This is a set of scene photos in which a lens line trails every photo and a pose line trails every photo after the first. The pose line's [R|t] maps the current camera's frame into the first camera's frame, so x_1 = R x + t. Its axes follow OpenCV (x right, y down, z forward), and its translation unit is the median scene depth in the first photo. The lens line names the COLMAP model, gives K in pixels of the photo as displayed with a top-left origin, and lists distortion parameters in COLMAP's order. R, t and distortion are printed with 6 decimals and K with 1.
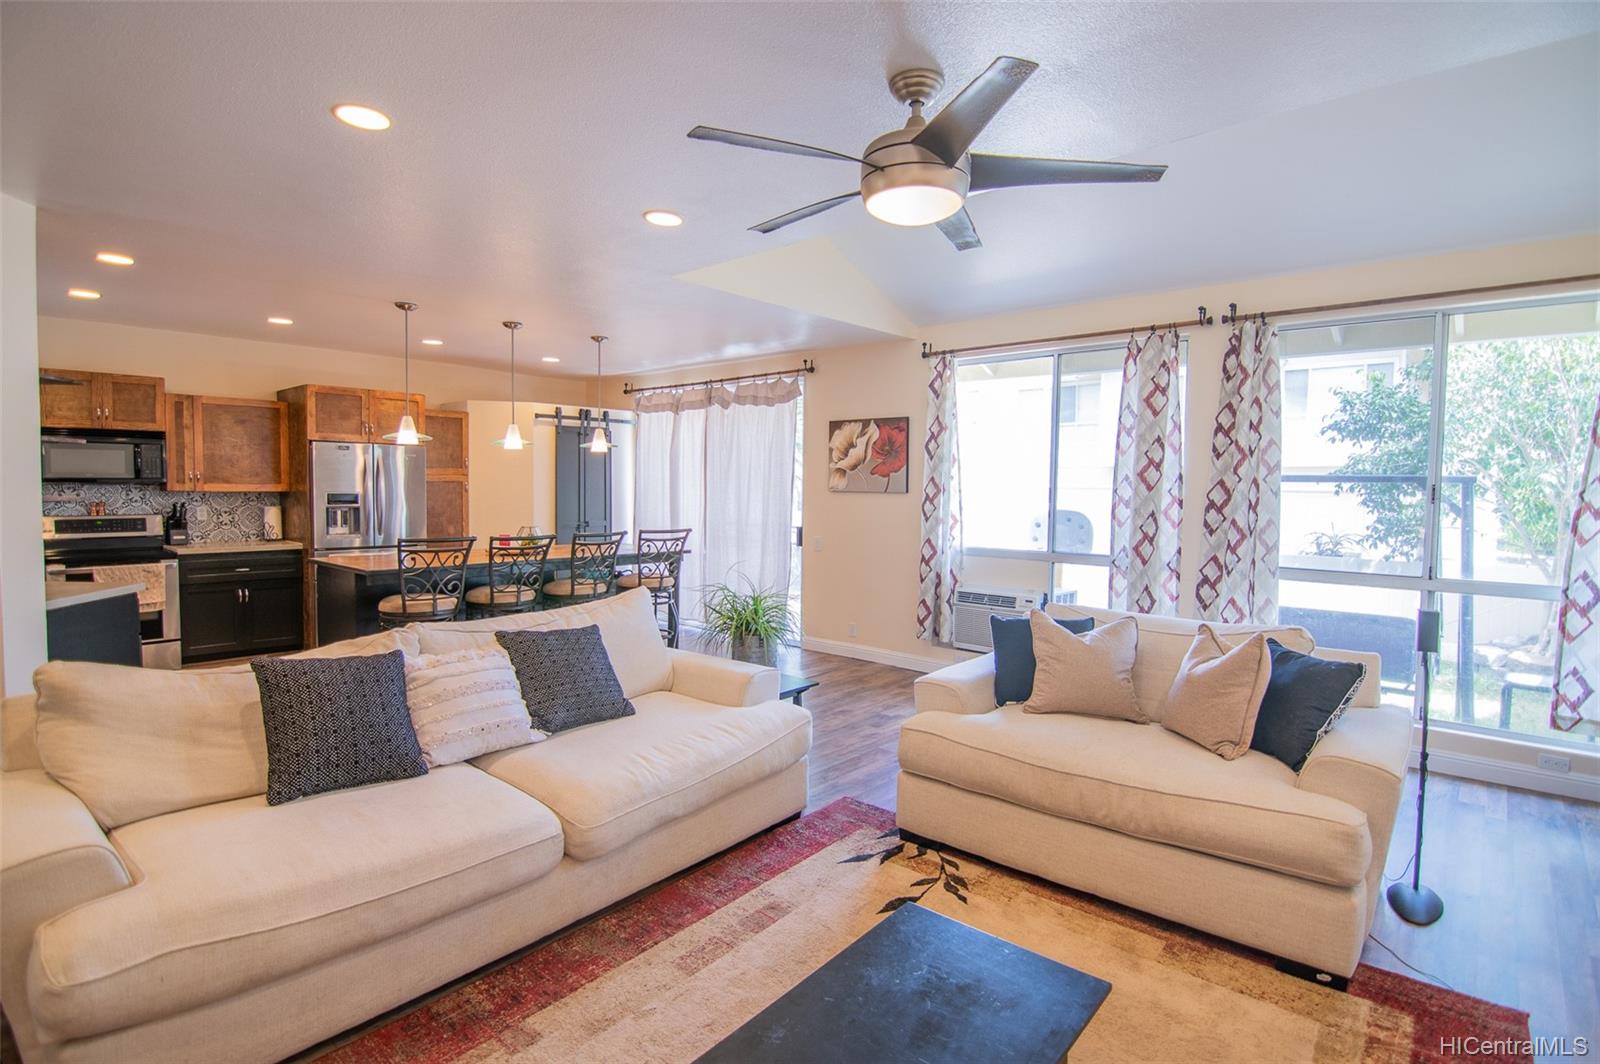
lens RADIAL K [[792.0, 0, 796.2], [0, 792.0, 527.8], [0, 0, 1]] dist [-0.011256, -0.008922]
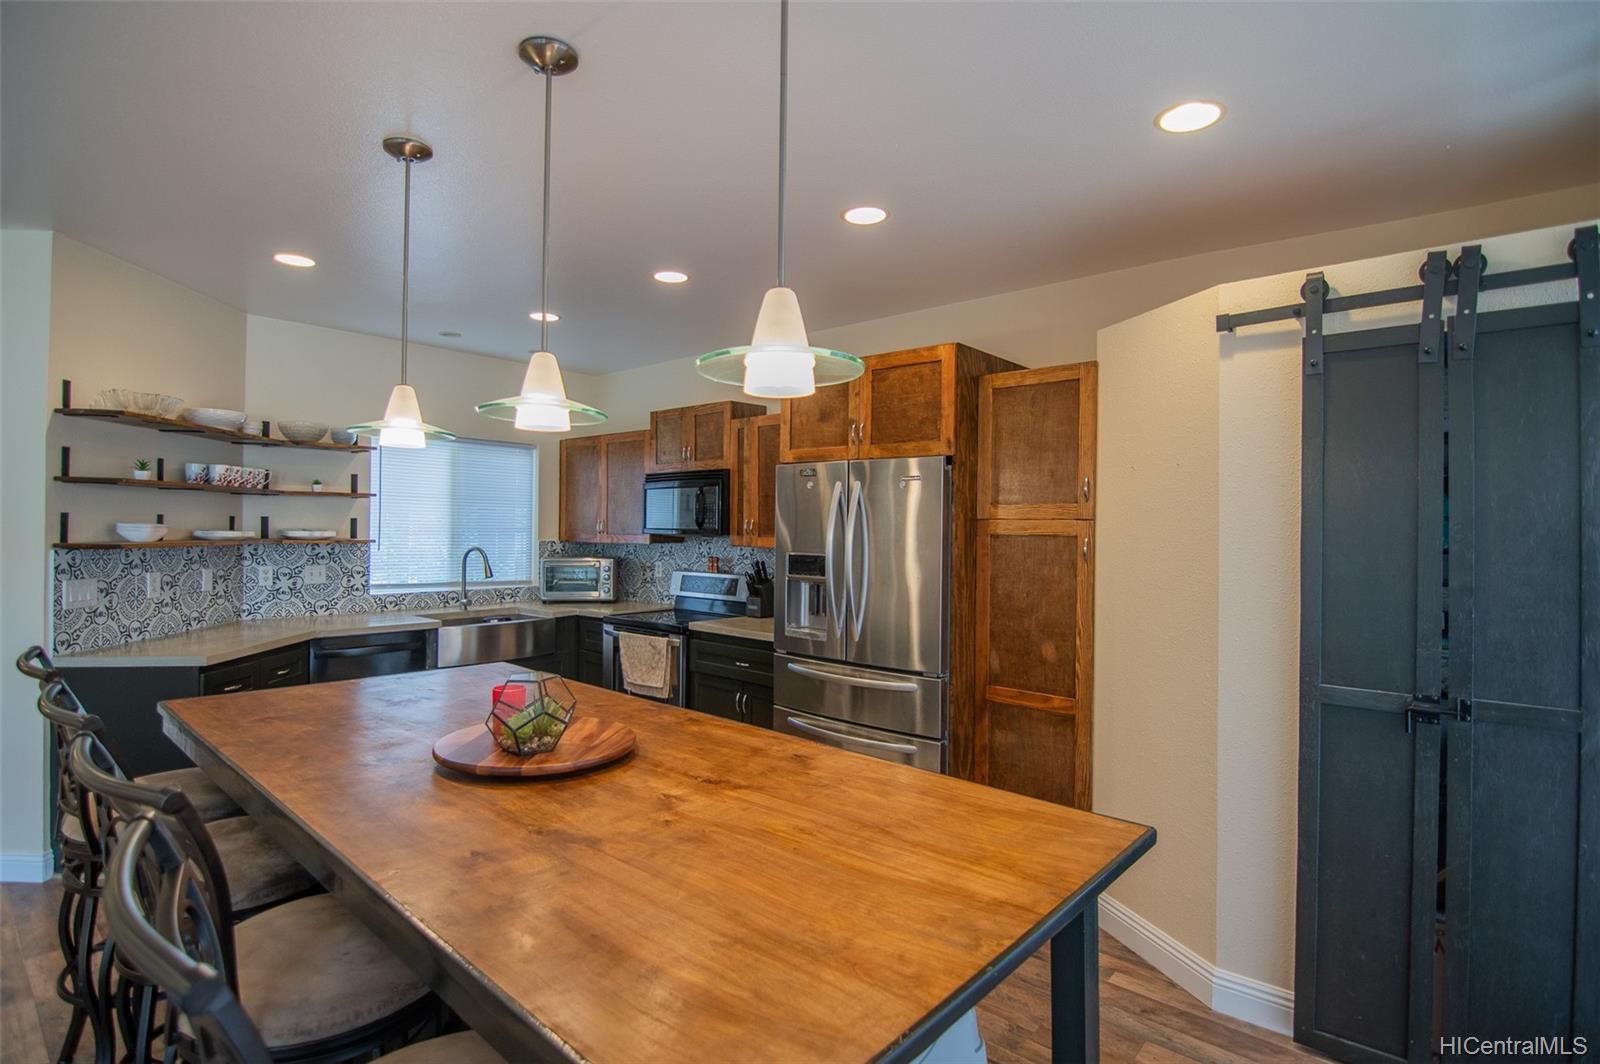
lens RADIAL K [[792.0, 0, 799.0], [0, 792.0, 531.3], [0, 0, 1]] dist [-0.011256, -0.008922]
pose [[0.000180, -0.008935, -0.999960, -0.025285], [-0.067068, 0.997708, -0.008927, -0.059452], [0.997748, 0.067067, -0.000420, 1.072173]]
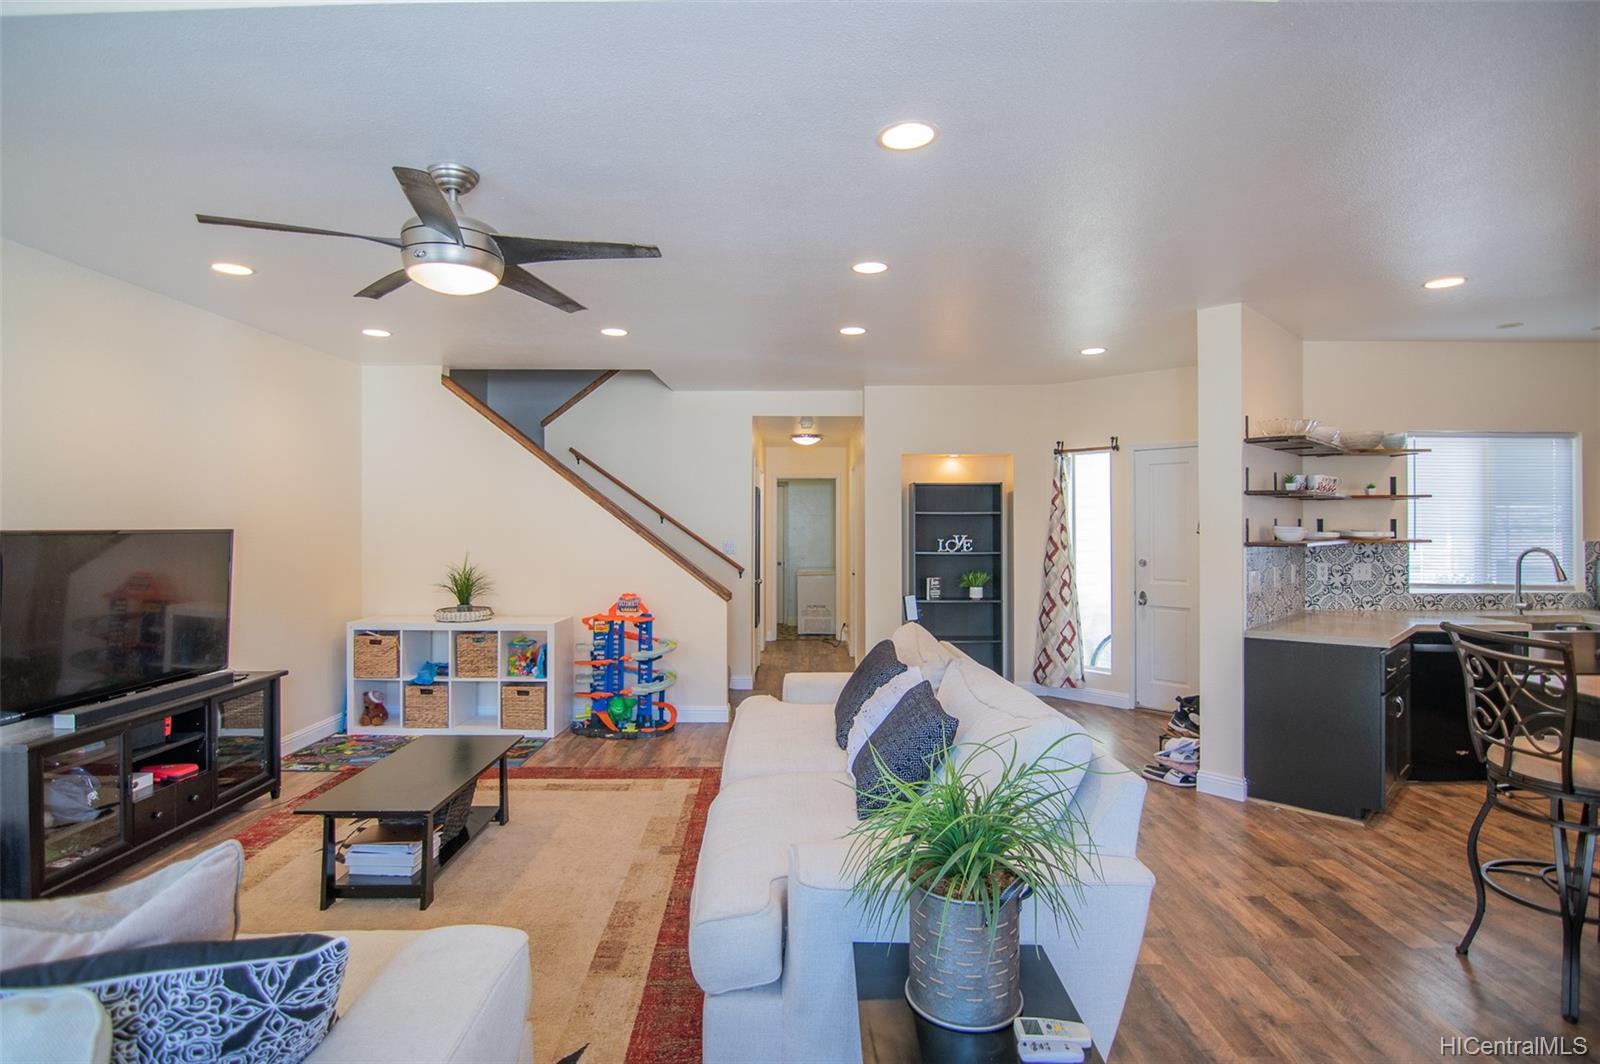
lens RADIAL K [[792.0, 0, 792.0], [0, 792.0, 530.2], [0, 0, 1]] dist [-0.011256, -0.008922]
pose [[-0.755991, -0.006775, -0.654547, 0.196669], [-0.047180, 0.997910, 0.044162, -0.044951], [0.652880, 0.064268, -0.754730, 0.837700]]
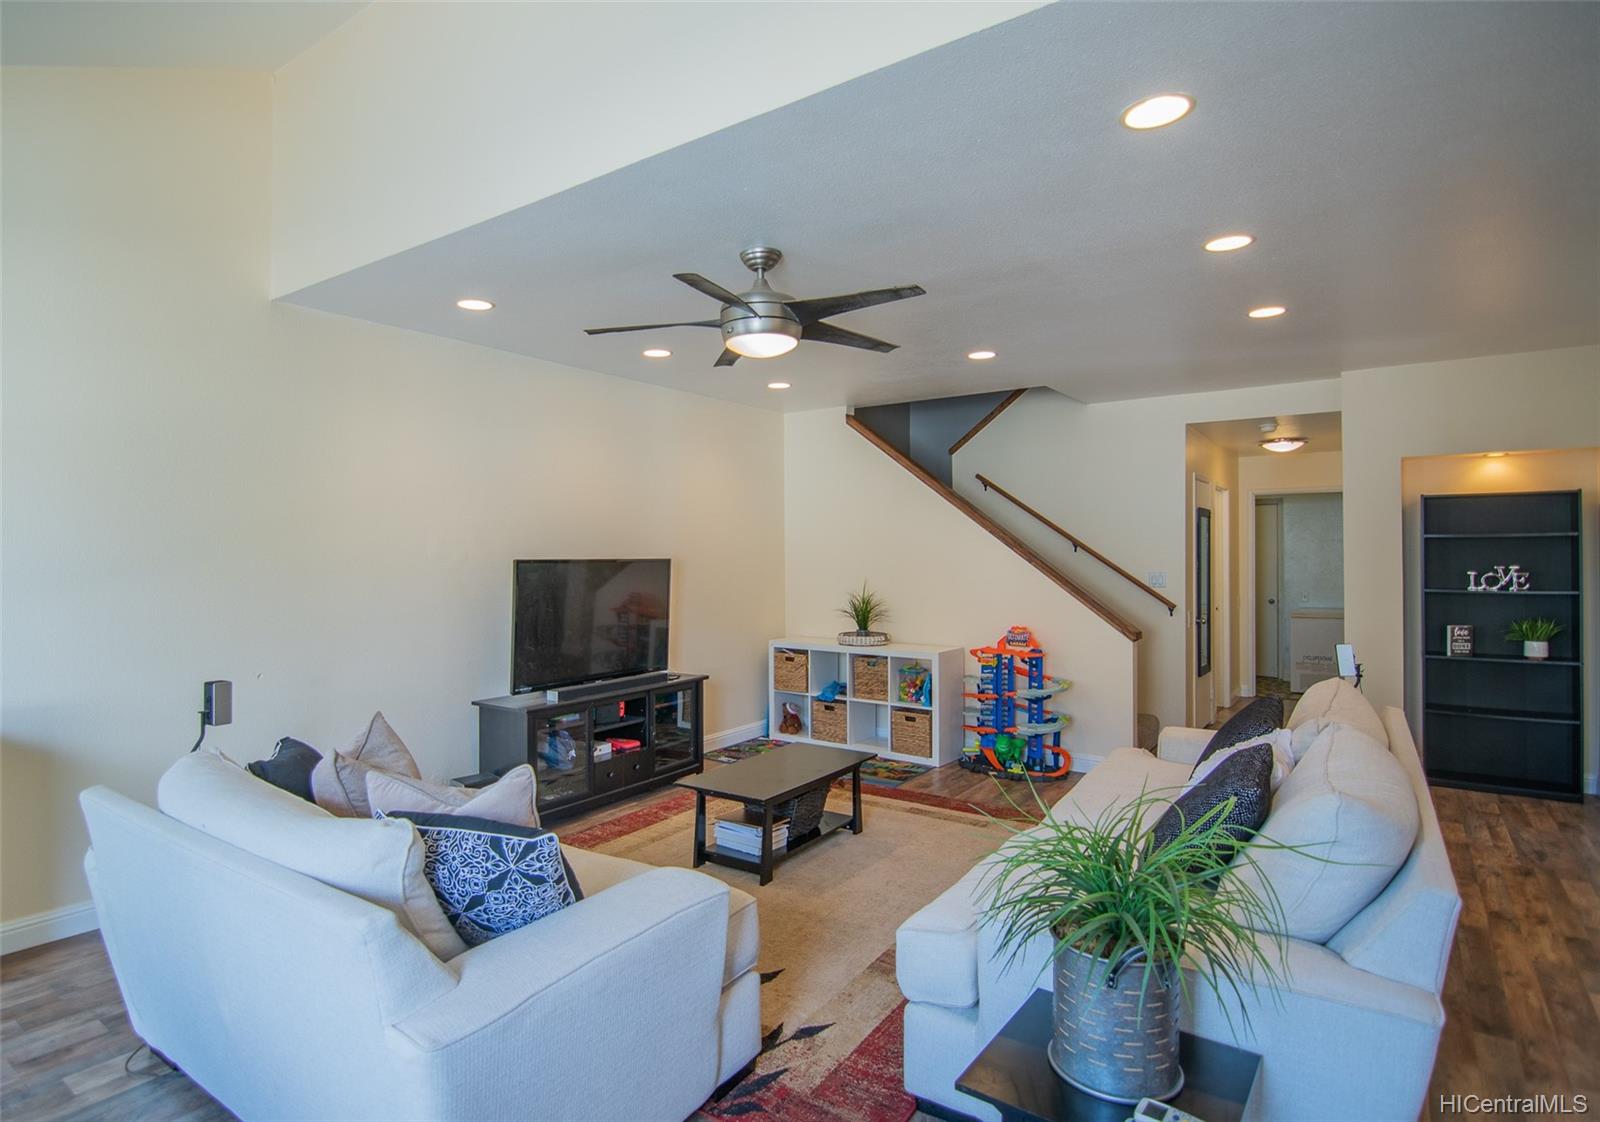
lens RADIAL K [[852.2, 0, 731.2], [0, 852.2, 560.9], [0, 0, 1]] dist [-0.011793, -0.003329]
pose [[-0.997952, -0.006315, -0.063657, 0.110171], [-0.010454, 0.997837, 0.064899, -0.051298], [0.063109, 0.065432, -0.995859, 0.931473]]
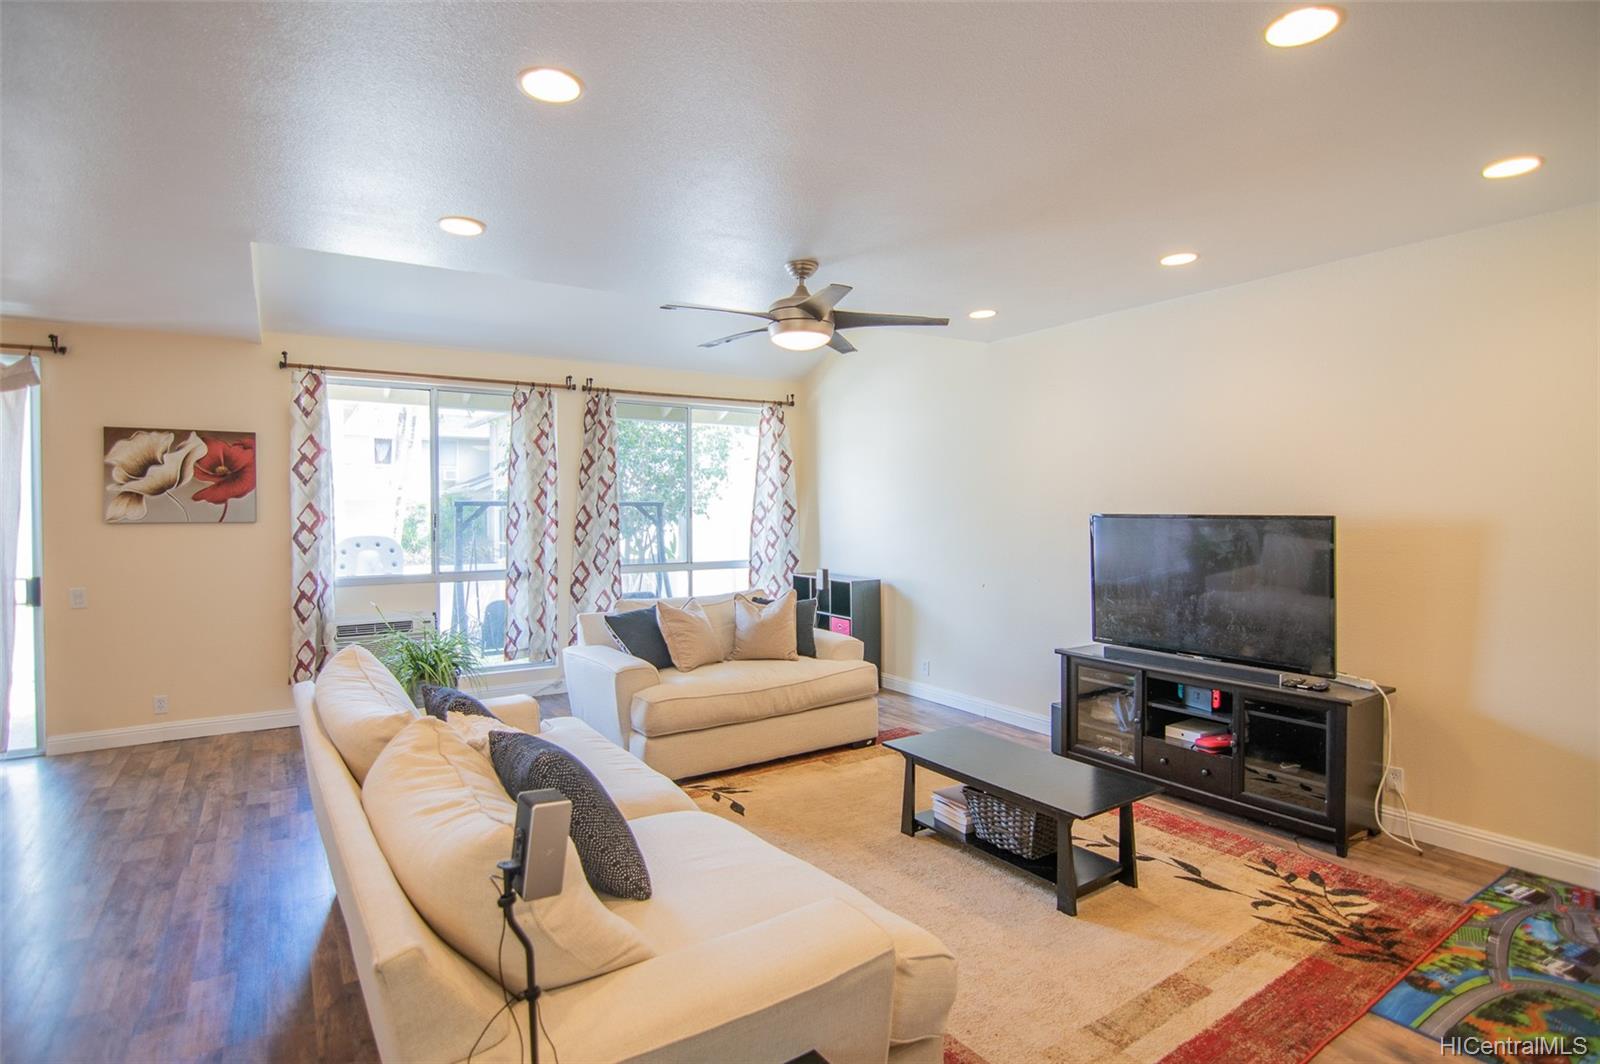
lens RADIAL K [[792.0, 0, 801.3], [0, 792.0, 521.2], [0, 0, 1]] dist [-0.011256, -0.008922]
pose [[0.258635, -0.024051, 0.965676, -0.547087], [0.061230, 0.998088, 0.008459, -0.017401], [-0.964033, 0.056941, 0.259613, 0.229550]]
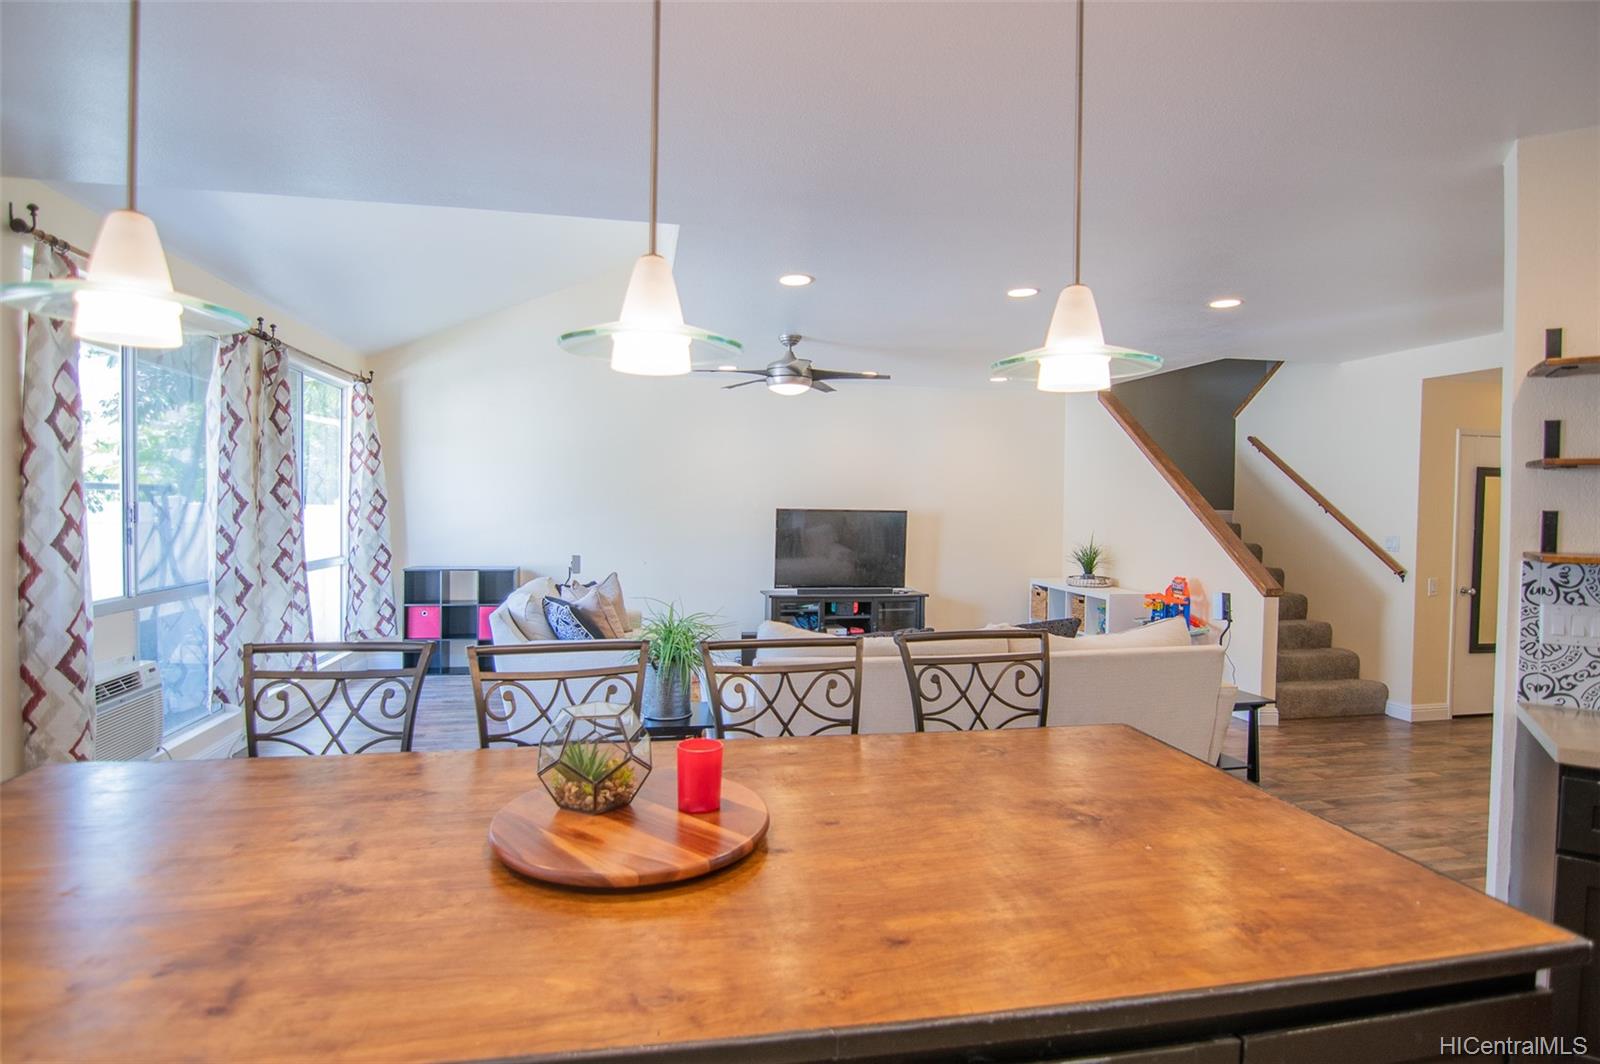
lens RADIAL K [[792.0, 0, 749.4], [0, 792.0, 523.1], [0, 0, 1]] dist [-0.011256, -0.008922]
pose [[-0.771514, -0.036893, 0.635142, -0.484238], [0.015139, 0.996970, 0.076300, -0.072040], [-0.636032, 0.068482, -0.768618, 1.116932]]
